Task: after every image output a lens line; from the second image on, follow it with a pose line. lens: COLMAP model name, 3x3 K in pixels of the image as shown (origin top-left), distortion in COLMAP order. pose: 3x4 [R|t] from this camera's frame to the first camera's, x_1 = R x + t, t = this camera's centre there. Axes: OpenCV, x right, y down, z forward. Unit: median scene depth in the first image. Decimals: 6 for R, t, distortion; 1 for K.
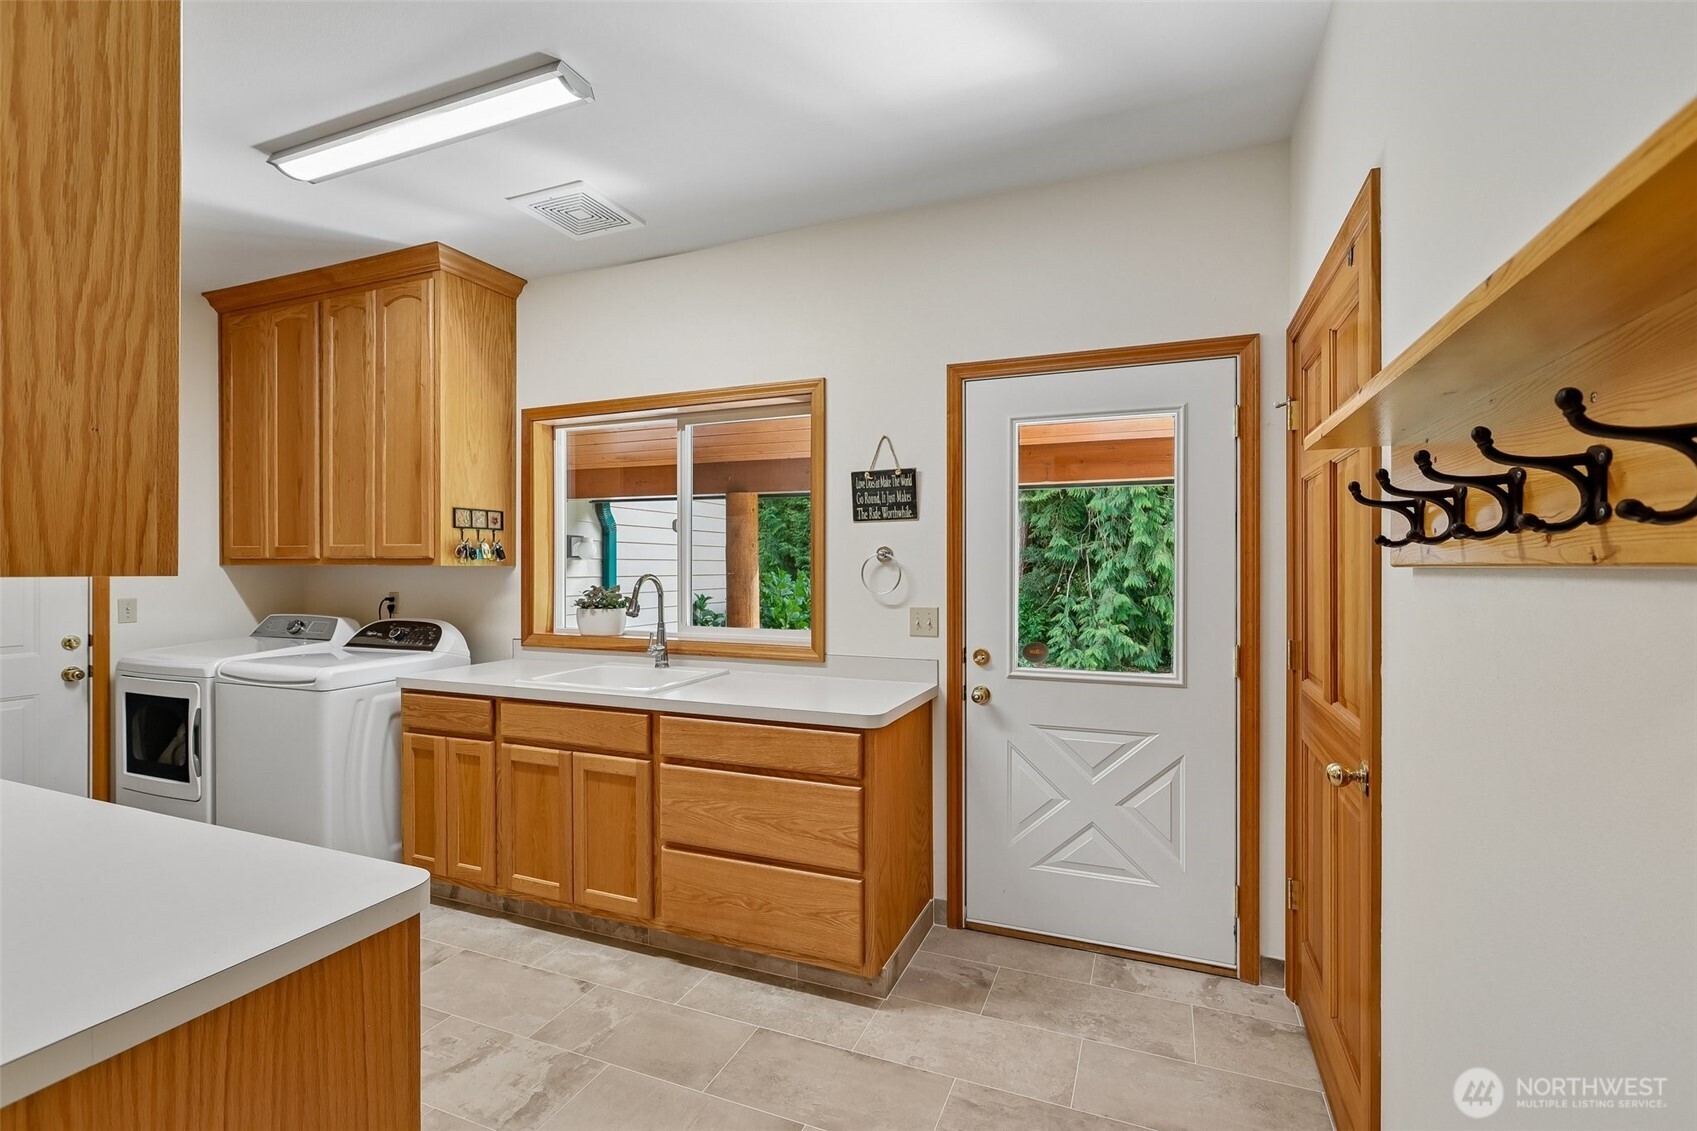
lens RADIAL K [[752.3, 0, 852.9], [0, 752.3, 564.7], [0, 0, 1]] dist [-0.003412, -0.000053]
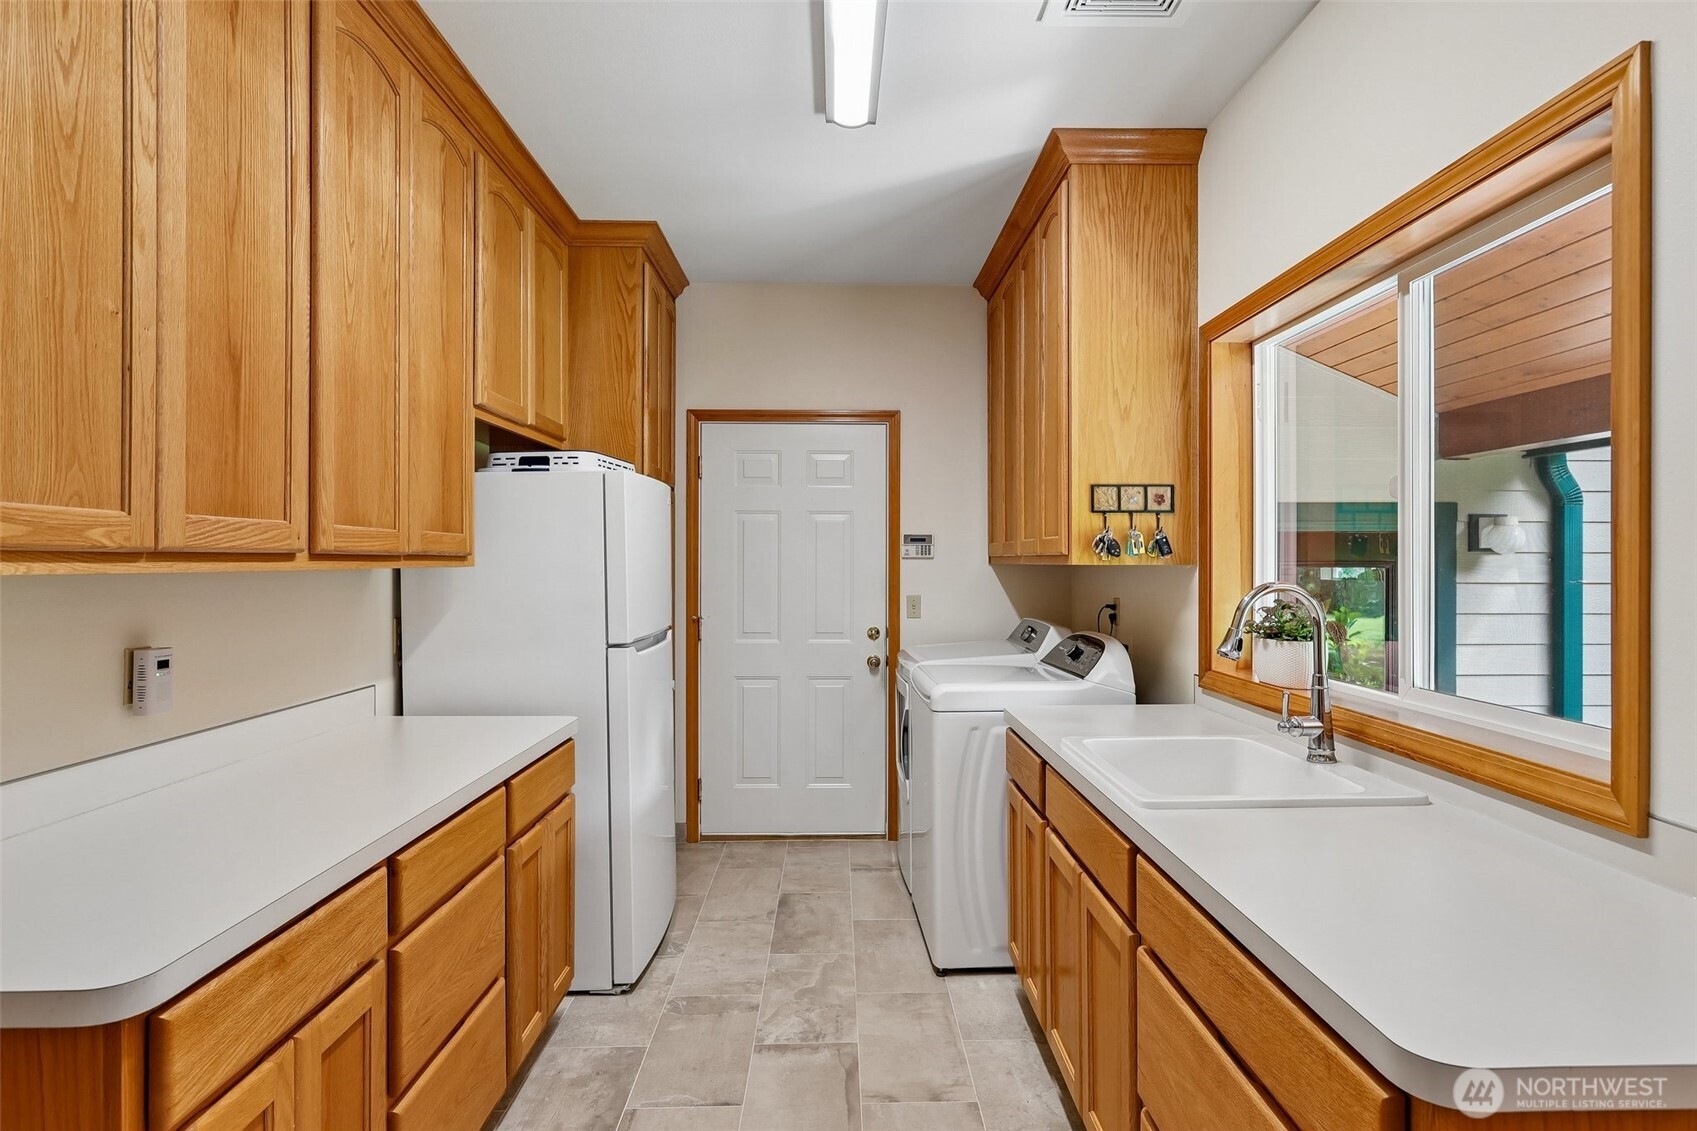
lens RADIAL K [[920.4, 0, 855.4], [0, 920.4, 562.8], [0, 0, 1]] dist [-0.002492, 0.000231]
pose [[0.402793, 0.000796, -0.915291, 0.184858], [0.000659, 0.999999, 0.001160, -0.001684], [0.915291, -0.001071, 0.402792, 0.417304]]
